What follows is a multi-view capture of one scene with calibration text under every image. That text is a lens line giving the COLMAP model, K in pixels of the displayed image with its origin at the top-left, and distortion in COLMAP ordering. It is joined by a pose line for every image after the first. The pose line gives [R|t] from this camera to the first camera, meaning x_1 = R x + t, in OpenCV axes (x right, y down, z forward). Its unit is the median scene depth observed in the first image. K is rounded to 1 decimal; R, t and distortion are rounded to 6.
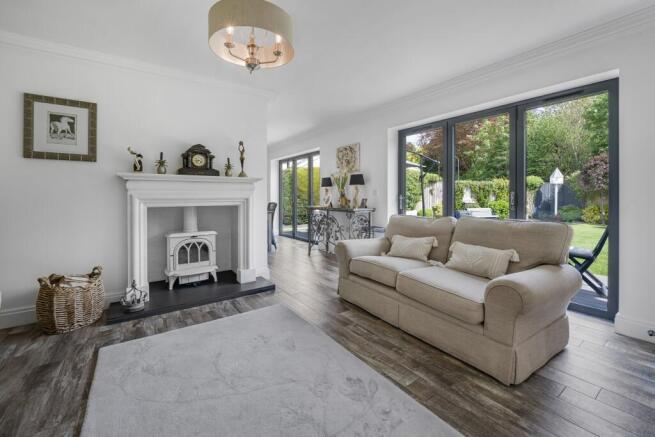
lens RADIAL K [[272.5, 0, 326.9], [0, 272.5, 198.8], [0, 0, 1]] dist [-0.018819, -0.000185]
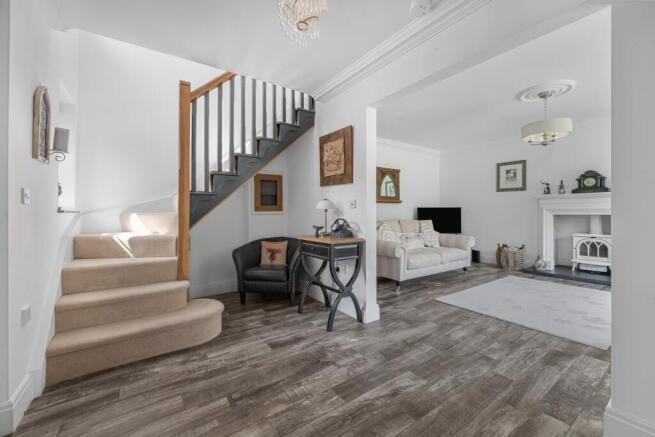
lens RADIAL K [[265.1, 0, 326.7], [0, 265.1, 214.4], [0, 0, 1]] dist [-0.013950, -0.000154]
pose [[-0.017436, 0.008994, -0.999808, 0.952796], [-0.002929, 0.999955, 0.009046, 0.019100], [0.999844, 0.003086, -0.017409, -0.351570]]
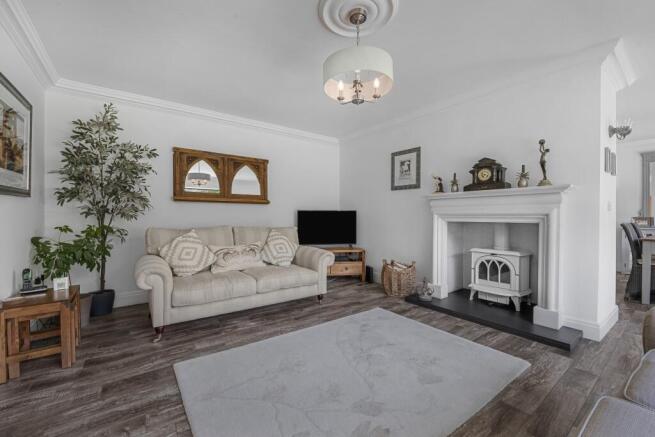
lens RADIAL K [[266.7, 0, 327.5], [0, 266.7, 218.5], [0, 0, 1]] dist [-0.014497, -0.000268]
pose [[0.017138, 0.013374, -0.999764, 0.492071], [-0.011316, 0.999849, 0.013181, 0.009063], [0.999789, 0.011087, 0.017287, 0.452070]]
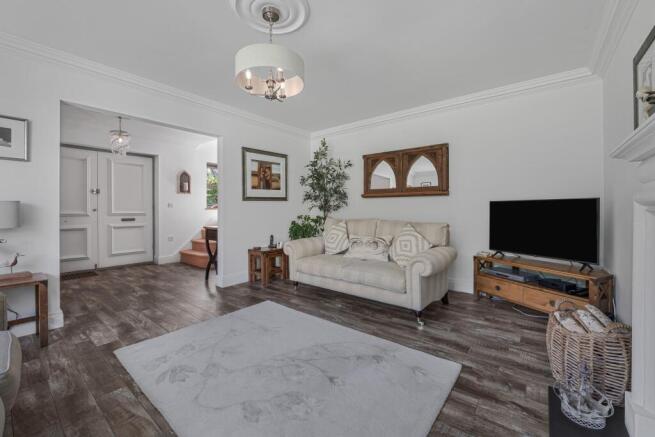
lens RADIAL K [[271.8, 0, 326.1], [0, 271.8, 209.0], [0, 0, 1]] dist [-0.009796, -0.000059]
pose [[-0.962089, 0.005810, -0.272674, -0.094896], [0.004164, 0.999969, 0.006614, 0.005975], [0.272704, 0.005228, -0.962084, 1.209746]]
